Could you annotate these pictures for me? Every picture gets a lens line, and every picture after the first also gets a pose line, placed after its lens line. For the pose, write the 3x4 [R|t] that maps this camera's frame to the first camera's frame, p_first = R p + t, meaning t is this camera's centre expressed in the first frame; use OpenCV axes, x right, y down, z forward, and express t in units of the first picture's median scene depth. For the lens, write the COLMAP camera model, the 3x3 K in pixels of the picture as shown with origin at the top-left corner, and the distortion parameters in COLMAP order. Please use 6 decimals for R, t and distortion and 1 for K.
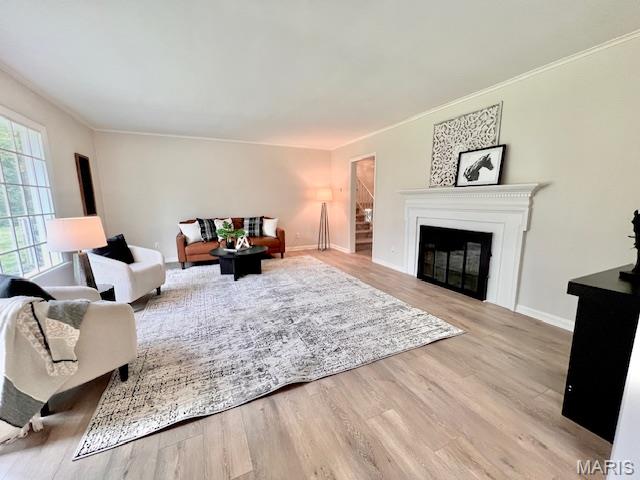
lens RADIAL K [[257.6, 0, 318.4], [0, 257.6, 241.6], [0, 0, 1]] dist [0.003489, 0.000686]
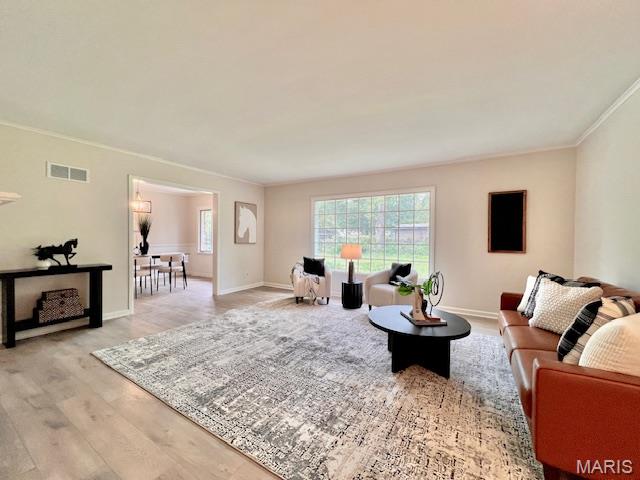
lens RADIAL K [[257.6, 0, 320.5], [0, 257.6, 241.3], [0, 0, 1]] dist [0.003489, 0.000686]
pose [[-0.836459, 0.005099, -0.548005, 0.263536], [-0.089105, 0.985386, 0.145175, -0.276190], [0.540737, 0.170263, -0.823781, 1.756904]]
